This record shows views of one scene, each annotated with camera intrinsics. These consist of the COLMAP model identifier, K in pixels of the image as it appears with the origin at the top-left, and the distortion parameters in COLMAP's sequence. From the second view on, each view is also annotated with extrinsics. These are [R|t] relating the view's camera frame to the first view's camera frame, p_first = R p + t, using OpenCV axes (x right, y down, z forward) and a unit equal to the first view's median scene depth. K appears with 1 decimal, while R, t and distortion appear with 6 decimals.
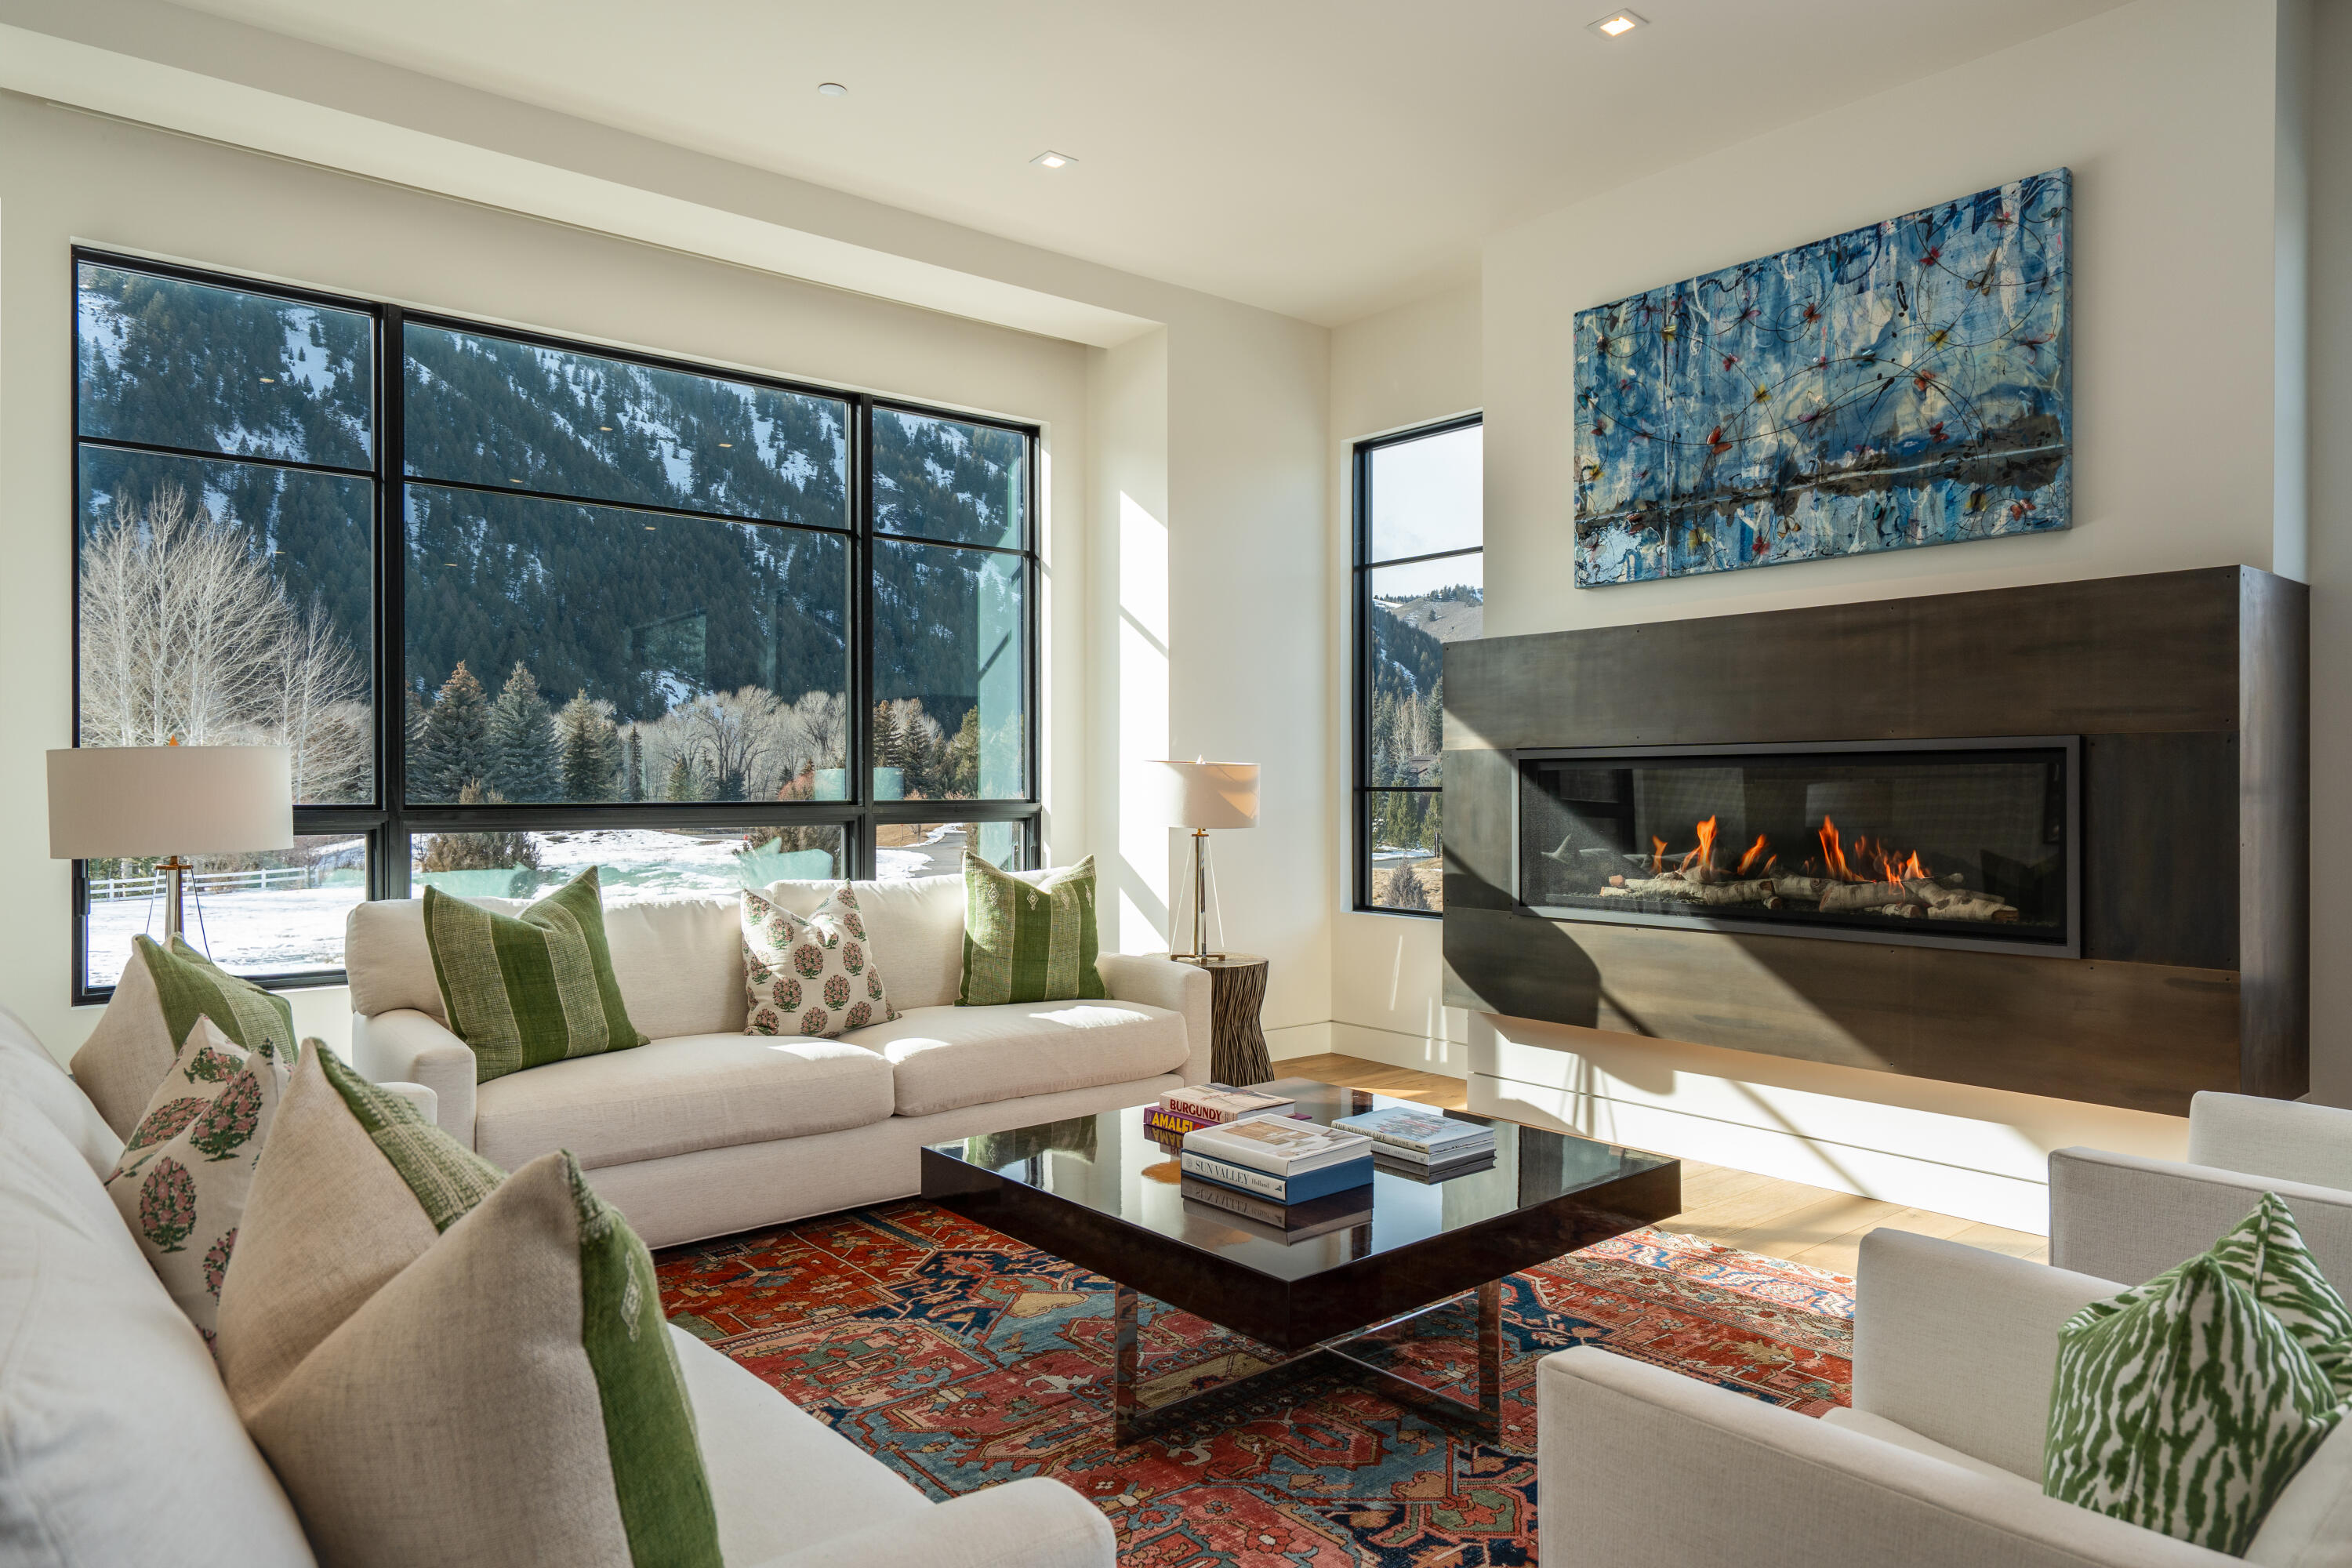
lens RADIAL K [[1465.5, 0, 1191.5], [0, 1465.5, 783.2], [0, 0, 1]] dist [0.004148, 0.002618]
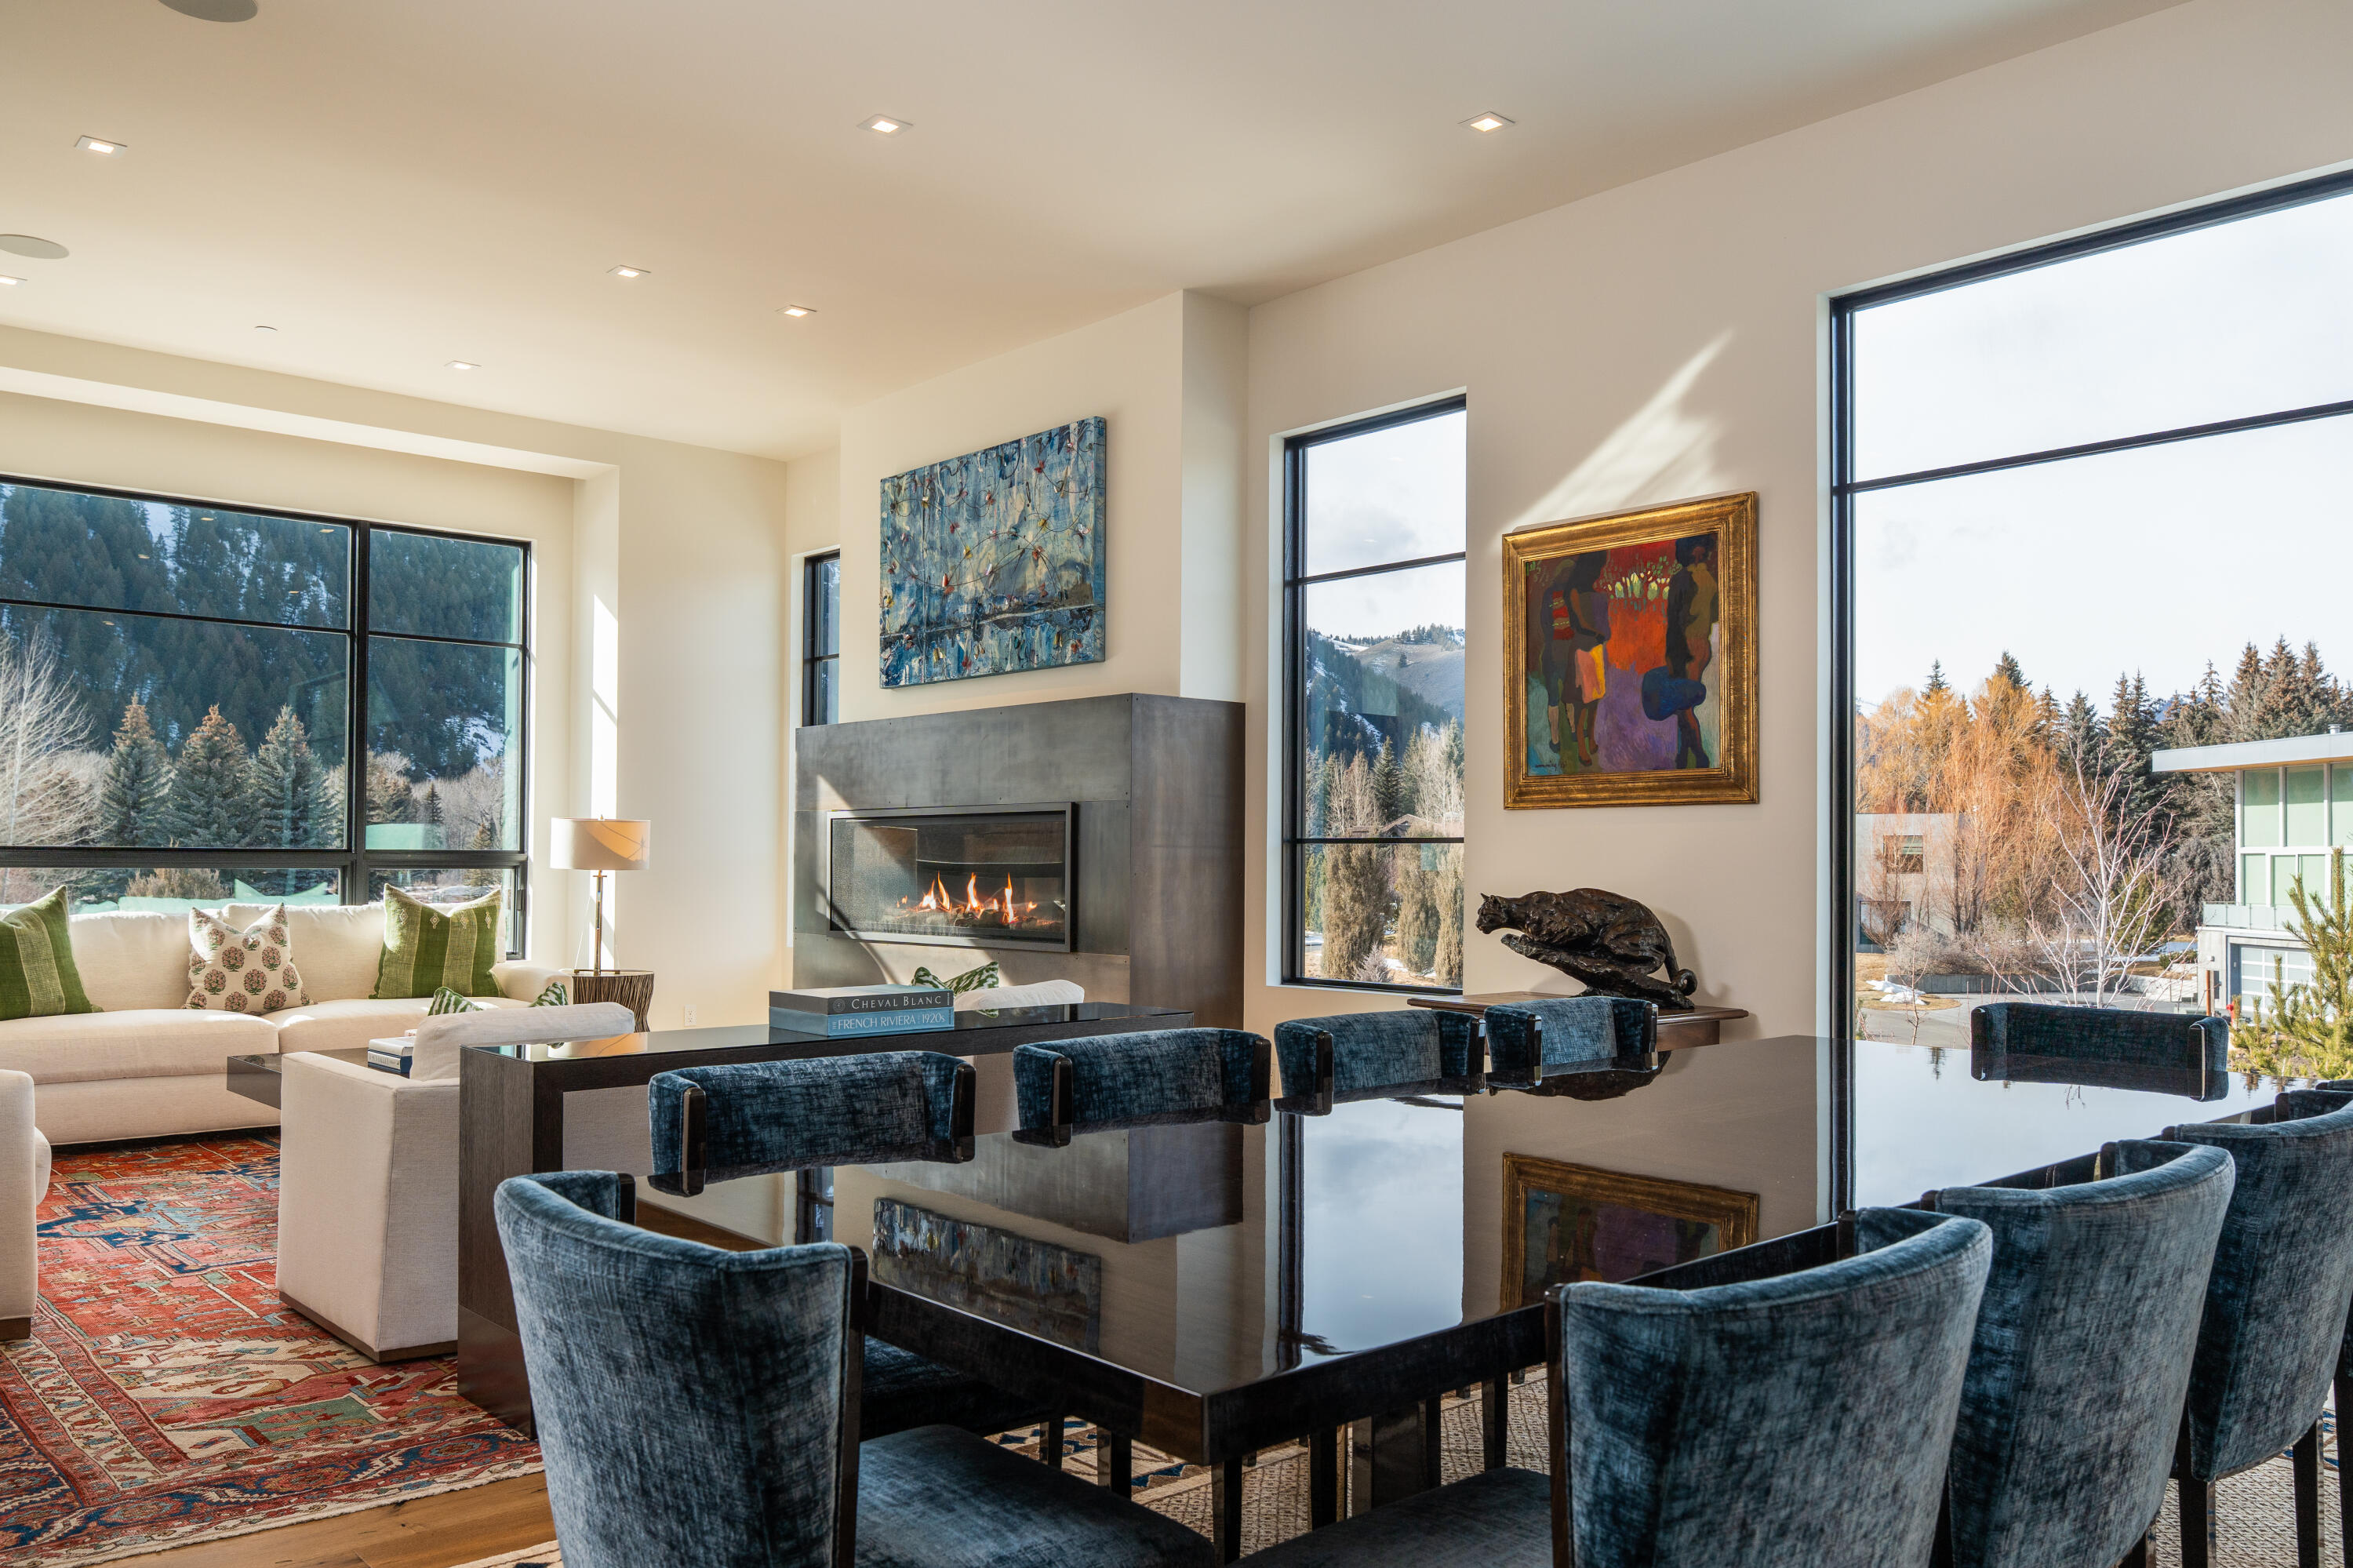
lens RADIAL K [[1758.1, 0, 1183.7], [0, 1758.1, 828.1], [0, 0, 1]] dist [0.008302, -0.005019]
pose [[0.999366, 0.007682, 0.034773, 0.492529], [-0.007086, 0.999826, -0.017232, 0.017351], [-0.034899, 0.016974, 0.999247, -0.593567]]
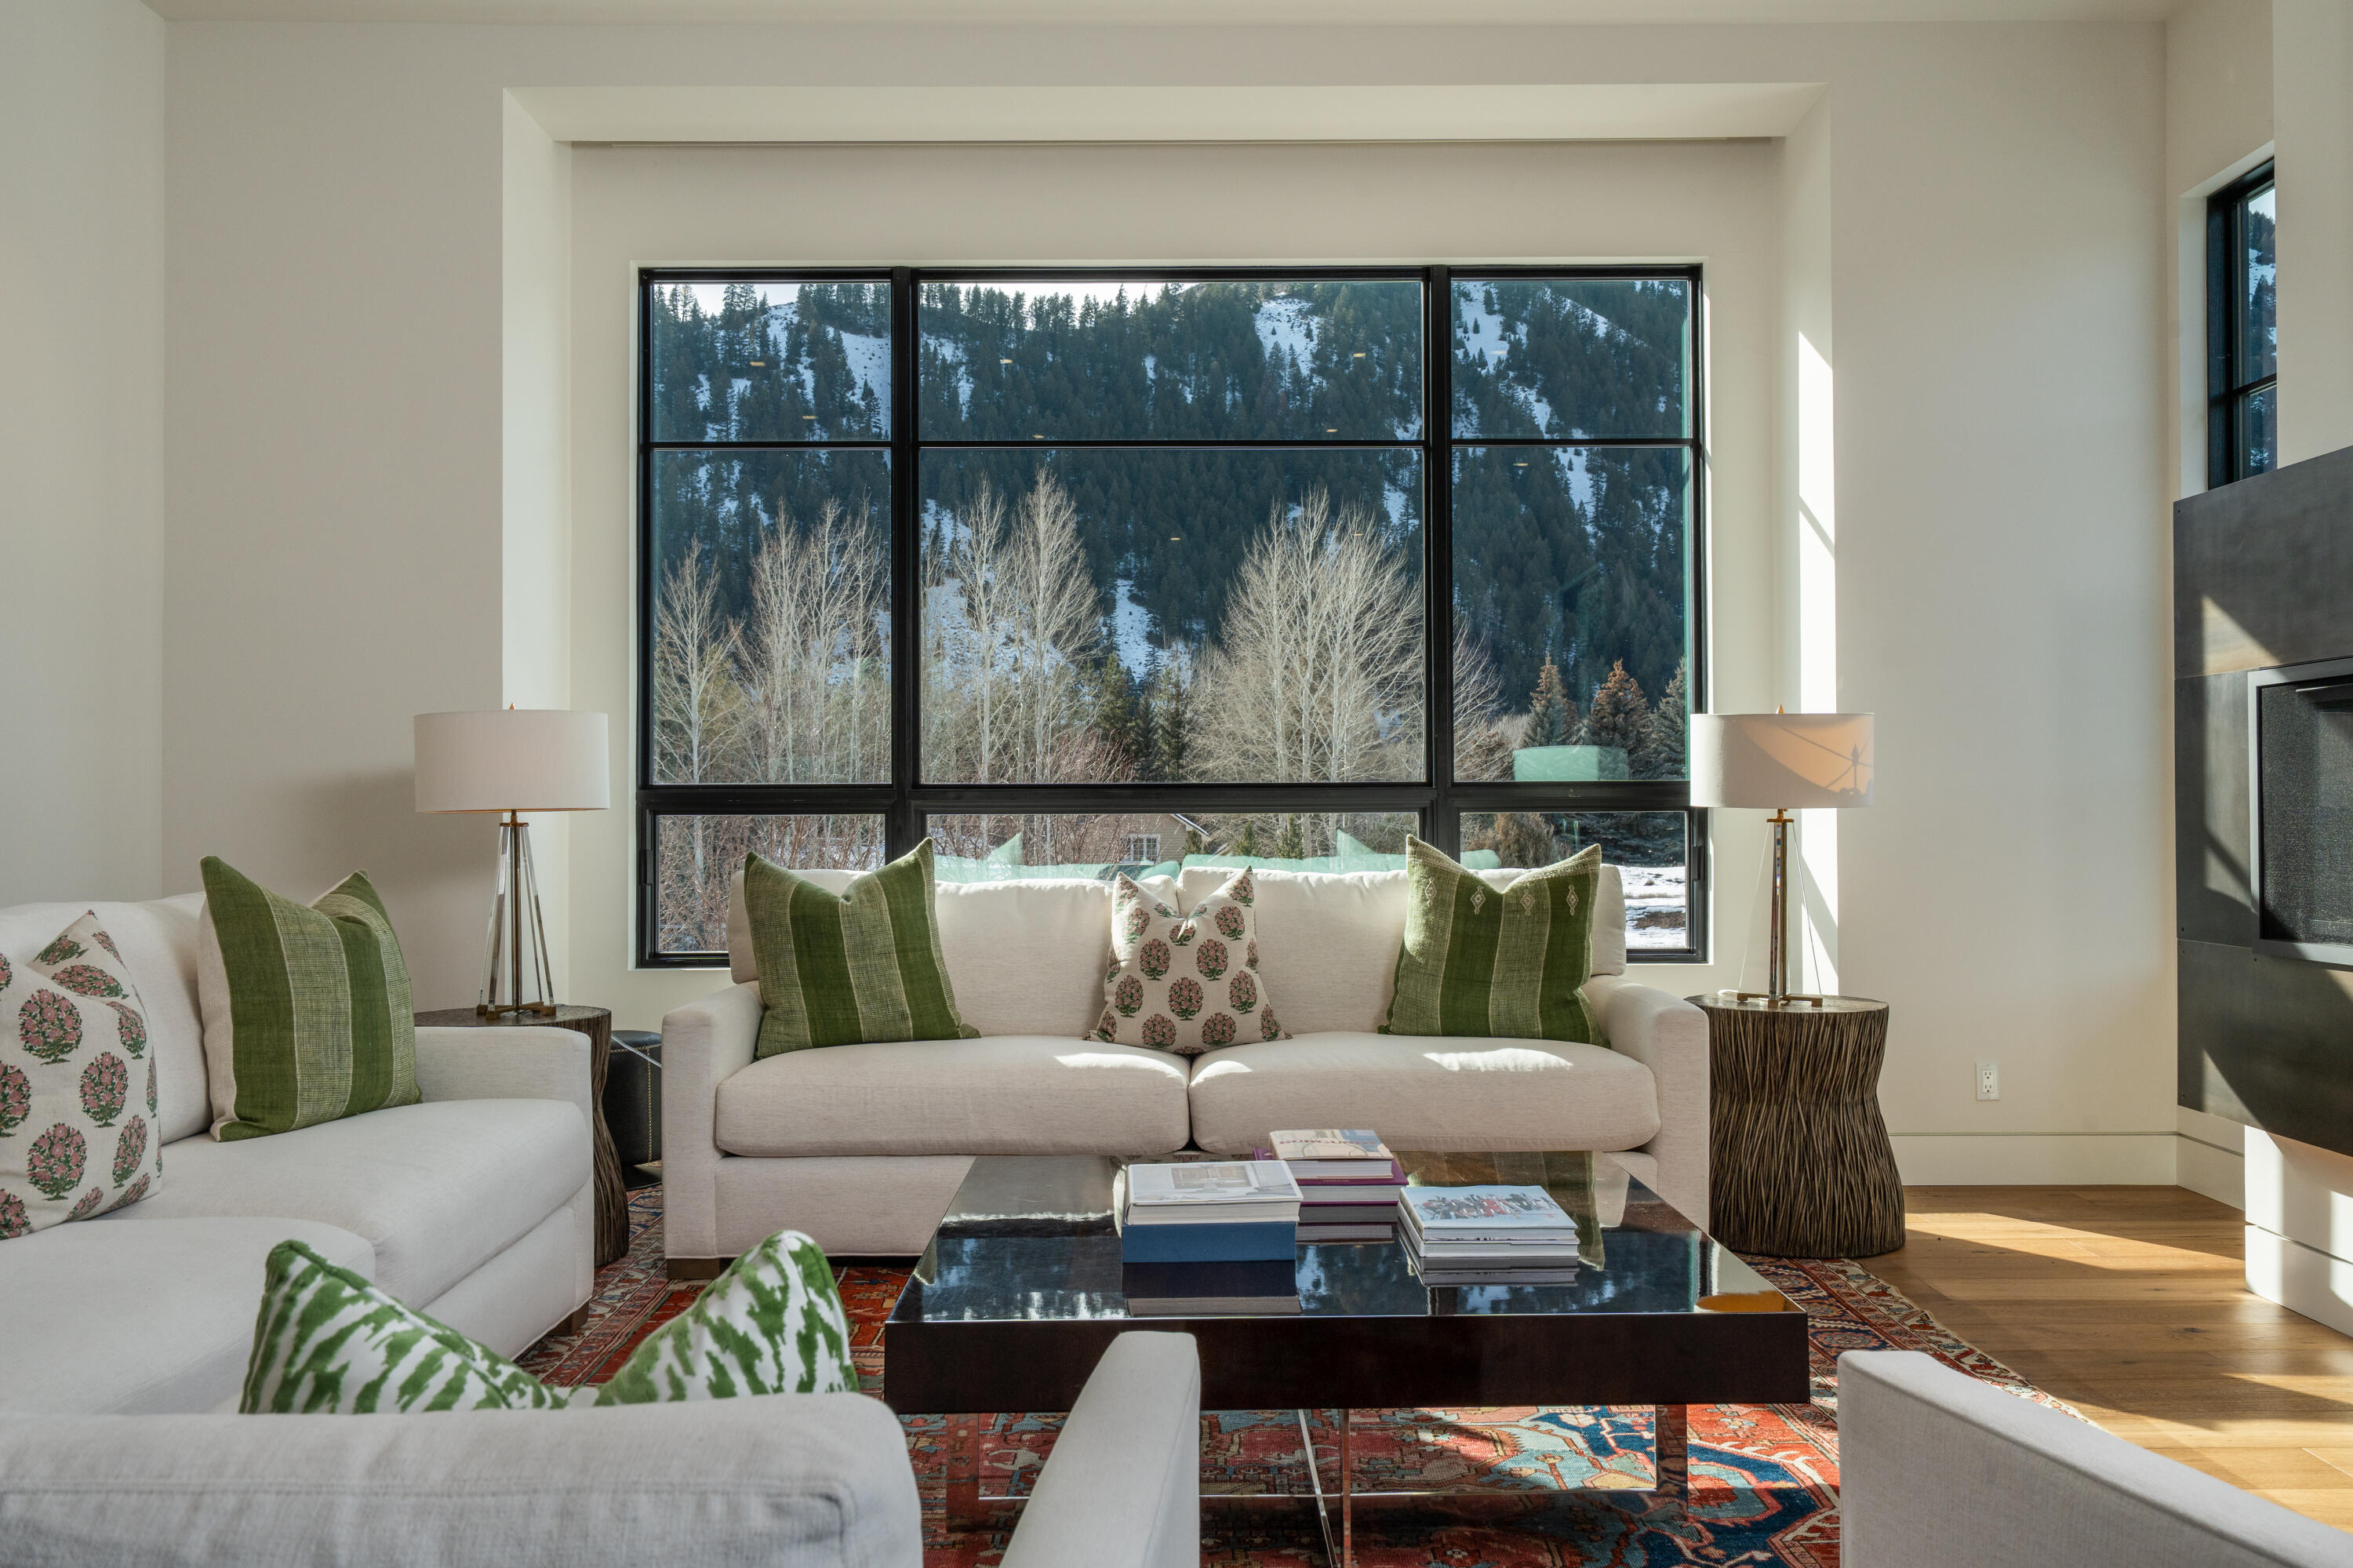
lens RADIAL K [[1923.1, 0, 1213.4], [0, 1923.1, 780.0], [0, 0, 1]] dist [0.015238, -0.005161]
pose [[0.772904, -0.013630, -0.634377, 0.395046], [0.004416, 0.999861, -0.016102, 0.031814], [0.634508, 0.009644, 0.772856, 0.146438]]
